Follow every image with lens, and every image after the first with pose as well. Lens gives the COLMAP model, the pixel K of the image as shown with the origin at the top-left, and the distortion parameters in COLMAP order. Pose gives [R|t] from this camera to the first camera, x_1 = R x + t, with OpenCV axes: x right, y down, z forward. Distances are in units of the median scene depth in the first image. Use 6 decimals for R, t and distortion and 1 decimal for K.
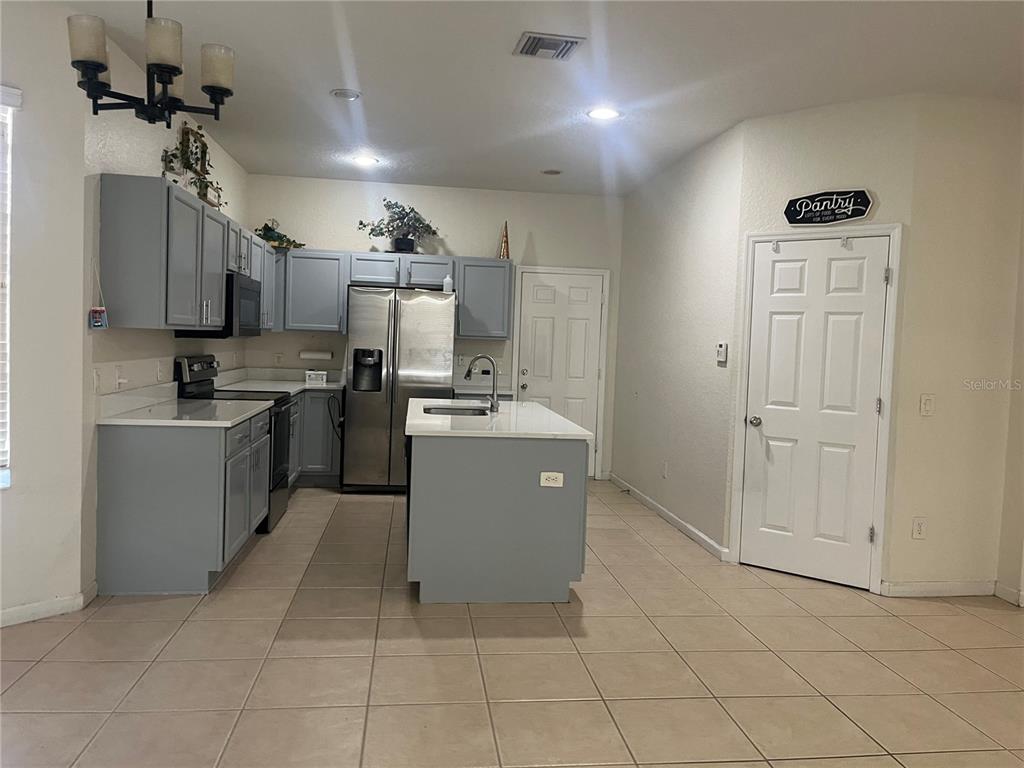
lens RADIAL K [[787.4, 0, 523.1], [0, 787.4, 380.4], [0, 0, 1]] dist [0.087658, -0.120646]
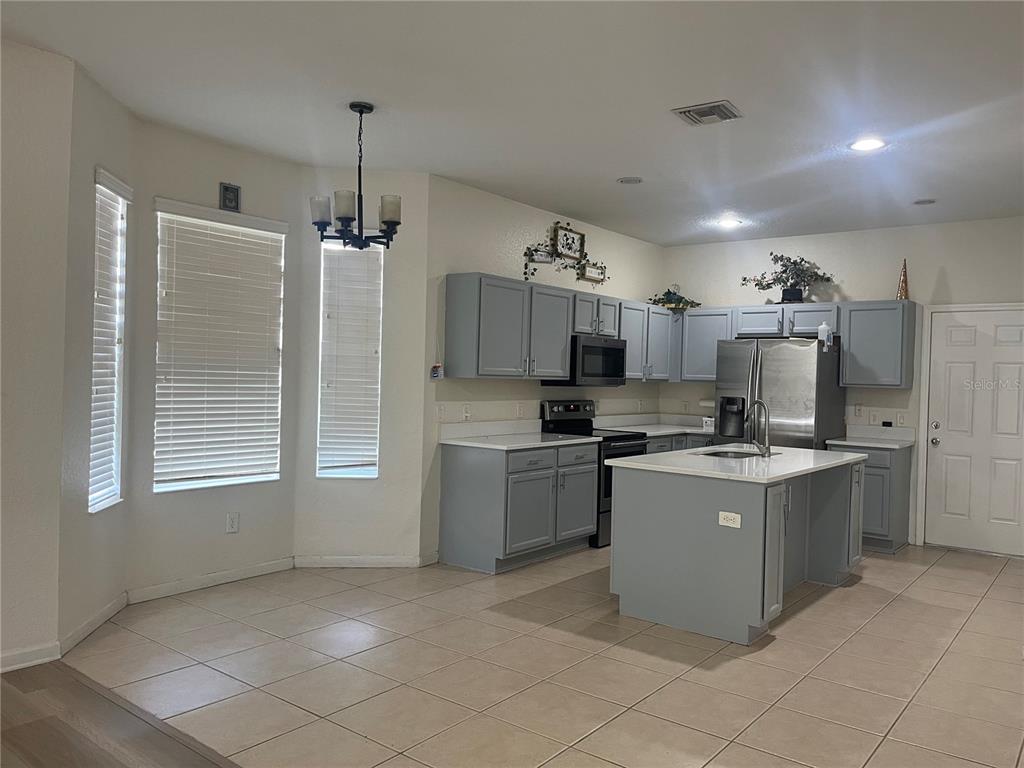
lens RADIAL K [[792.8, 0, 512.0], [0, 792.8, 384.0], [0, 0, 1]] dist [0.070006, -0.106248]
pose [[0.699116, -0.008823, -0.714954, 0.362322], [-0.039124, 0.997954, -0.050573, 0.008683], [0.713937, 0.063328, 0.697340, 0.041731]]
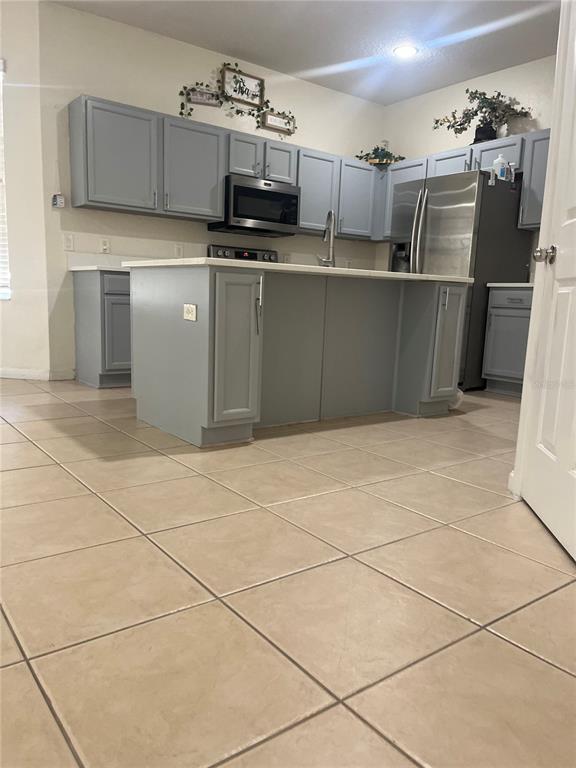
lens RADIAL K [[583.3, 0, 281.3], [0, 583.3, 401.3], [0, 0, 1]] dist [0.076544, -0.099530]
pose [[0.484401, 0.132938, -0.864687, 0.433923], [-0.063247, 0.991122, 0.116946, 0.088915], [0.872557, -0.001960, 0.488509, 0.474622]]
